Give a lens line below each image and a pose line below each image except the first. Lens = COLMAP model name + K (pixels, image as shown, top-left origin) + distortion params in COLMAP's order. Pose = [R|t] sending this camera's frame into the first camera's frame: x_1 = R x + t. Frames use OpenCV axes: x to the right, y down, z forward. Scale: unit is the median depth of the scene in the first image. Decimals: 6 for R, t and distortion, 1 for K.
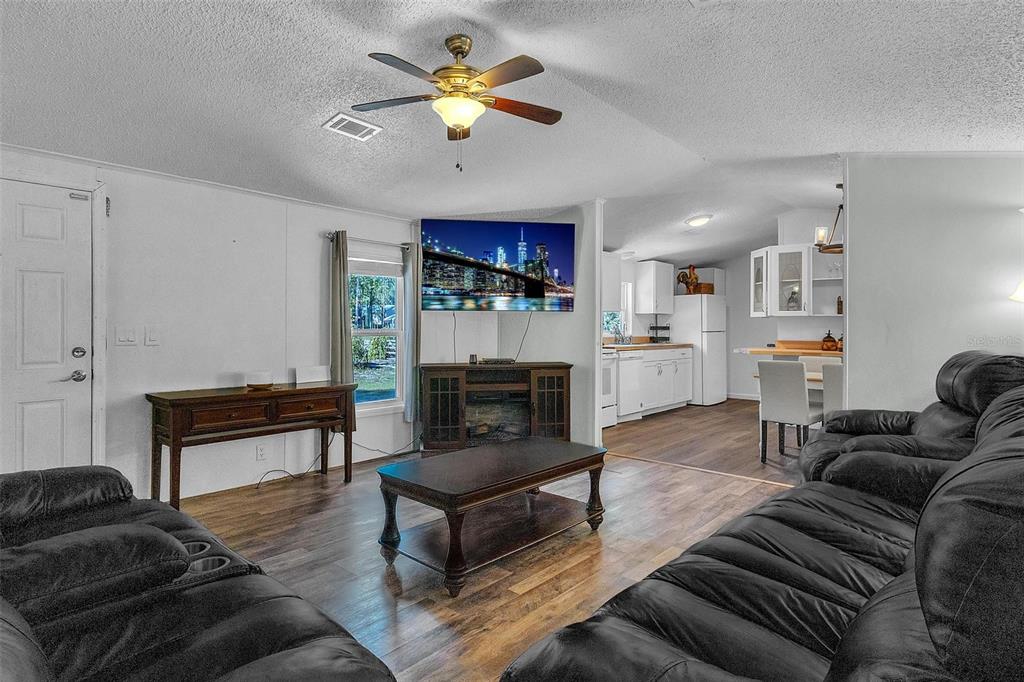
lens RADIAL K [[541.7, 0, 508.5], [0, 541.7, 325.3], [0, 0, 1]] dist [-0.002693, -0.000442]
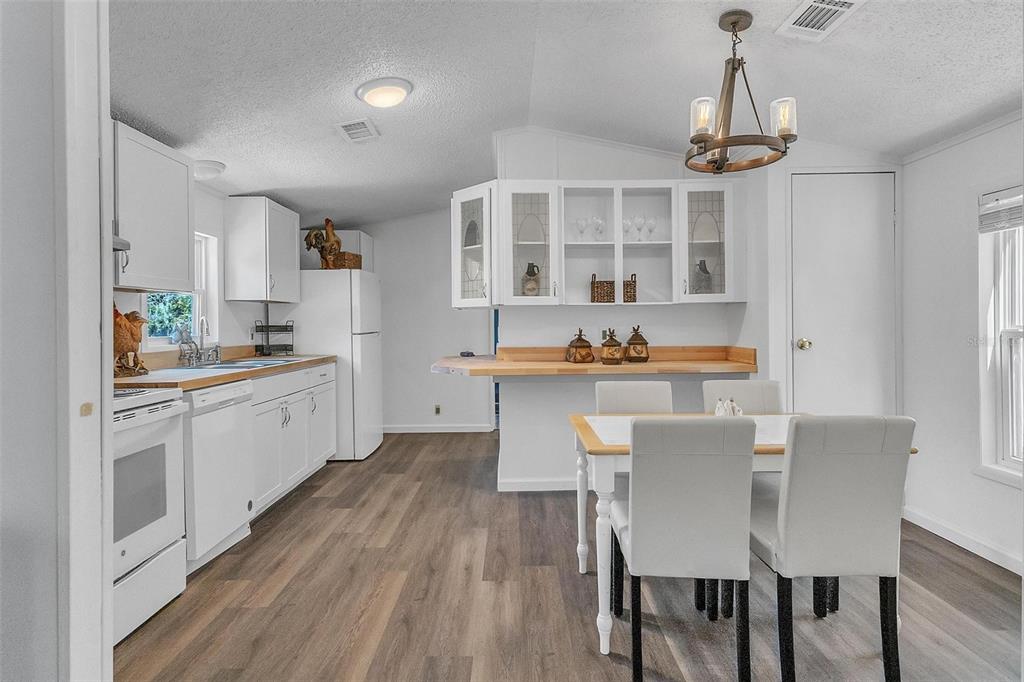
lens RADIAL K [[541.7, 0, 508.5], [0, 541.7, 325.3], [0, 0, 1]] dist [-0.002693, -0.000442]
pose [[0.739852, -0.010164, 0.672693, 0.093203], [0.007508, 0.999948, 0.006851, -0.000089], [-0.672728, -0.000018, 0.739890, 0.465424]]
